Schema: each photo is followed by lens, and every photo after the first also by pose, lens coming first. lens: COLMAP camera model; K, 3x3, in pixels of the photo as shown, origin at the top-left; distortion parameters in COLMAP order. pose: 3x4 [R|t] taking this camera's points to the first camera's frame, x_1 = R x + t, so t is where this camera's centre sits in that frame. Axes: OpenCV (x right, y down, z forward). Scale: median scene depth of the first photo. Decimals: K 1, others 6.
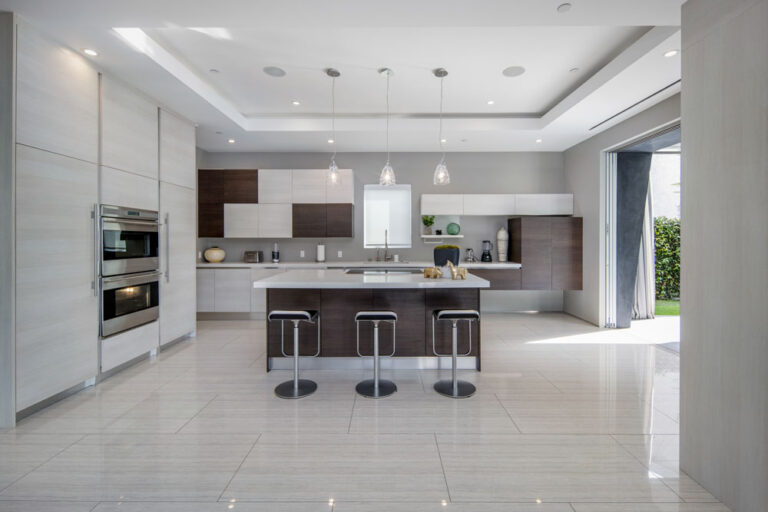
lens RADIAL K [[350.6, 0, 383.9], [0, 350.6, 243.5], [0, 0, 1]] dist [-0.001089, -0.000403]
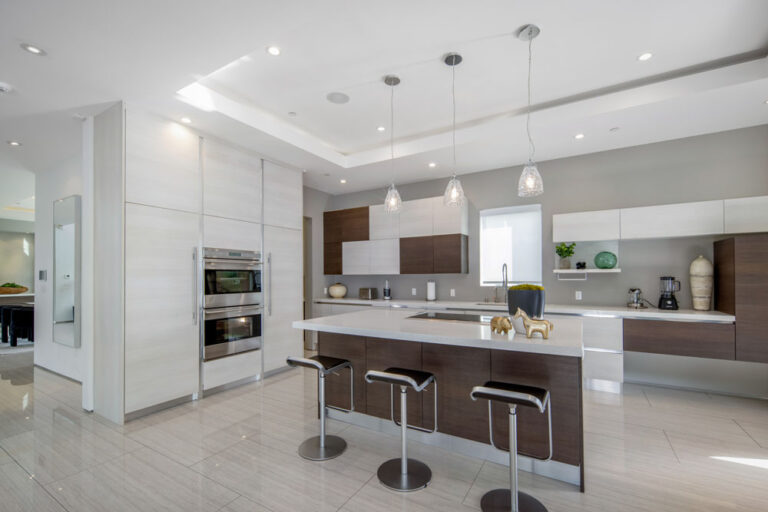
lens RADIAL K [[344.6, 0, 367.0], [0, 344.6, 278.3], [0, 0, 1]] dist [0.000465, -0.000368]
pose [[0.853053, -0.001249, -0.521823, 0.153207], [-0.001104, 0.999991, -0.004198, -0.001922], [0.521824, 0.004157, 0.853043, 0.166676]]
